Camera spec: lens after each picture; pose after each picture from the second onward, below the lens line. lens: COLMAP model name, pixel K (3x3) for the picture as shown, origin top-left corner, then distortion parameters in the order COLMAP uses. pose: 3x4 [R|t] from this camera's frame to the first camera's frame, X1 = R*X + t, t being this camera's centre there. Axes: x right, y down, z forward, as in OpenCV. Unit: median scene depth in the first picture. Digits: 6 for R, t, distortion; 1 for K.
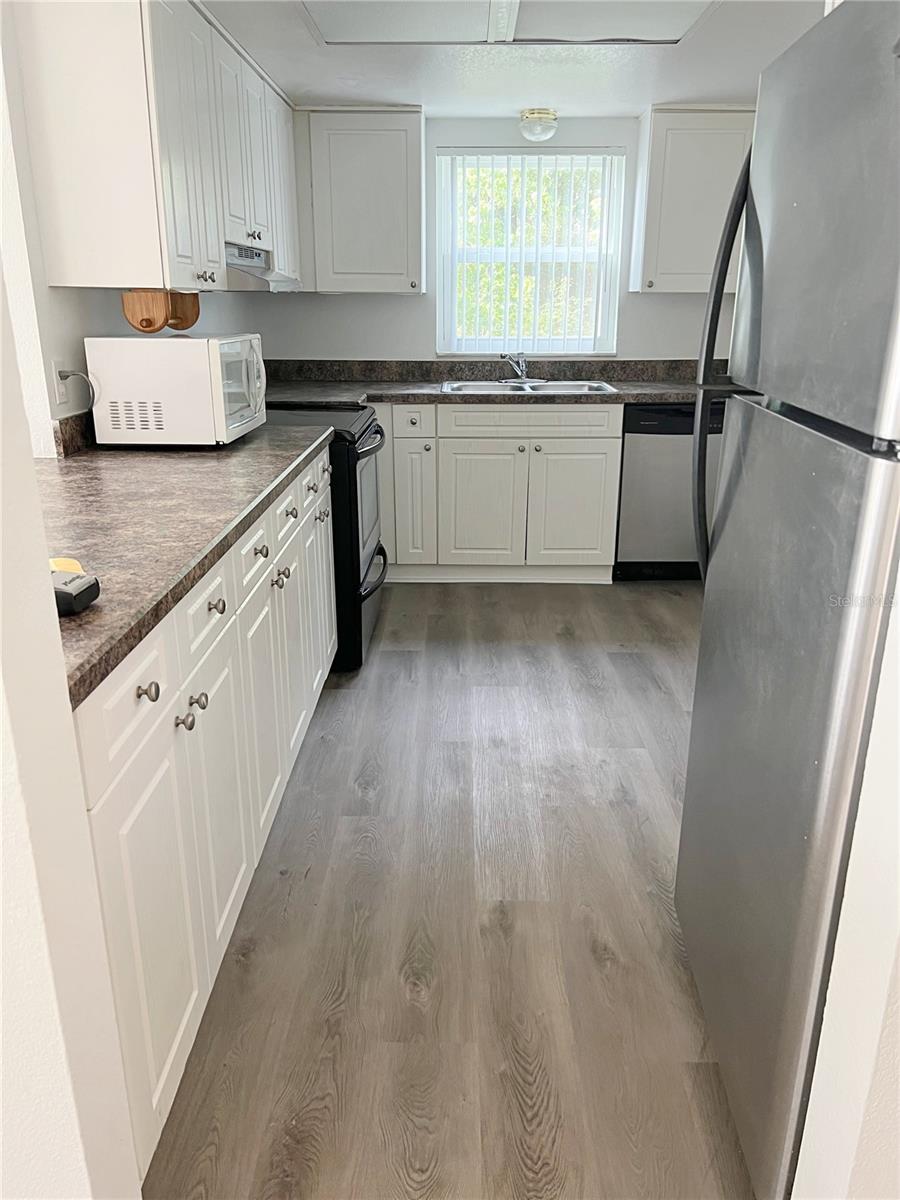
lens RADIAL K [[911.9, 0, 451.3], [0, 911.9, 603.7], [0, 0, 1]] dist [0.045158, -0.062258]
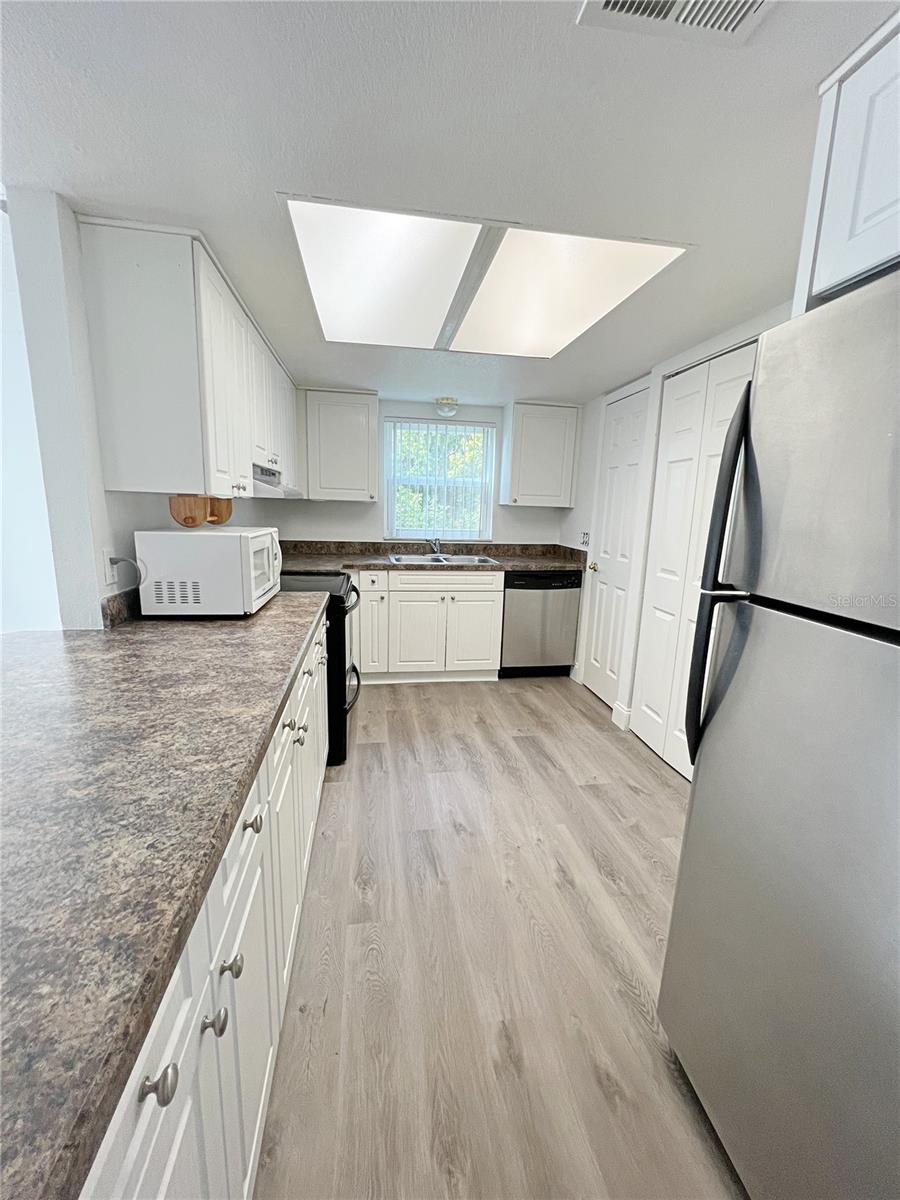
lens RADIAL K [[484.7, 0, 448.2], [0, 484.7, 600.6], [0, 0, 1]] dist [-0.005768, 0.001704]
pose [[0.985163, -0.005948, 0.171516, -0.072271], [0.027373, 0.992051, -0.122826, -0.079242], [-0.169422, 0.125699, 0.977495, 0.228480]]
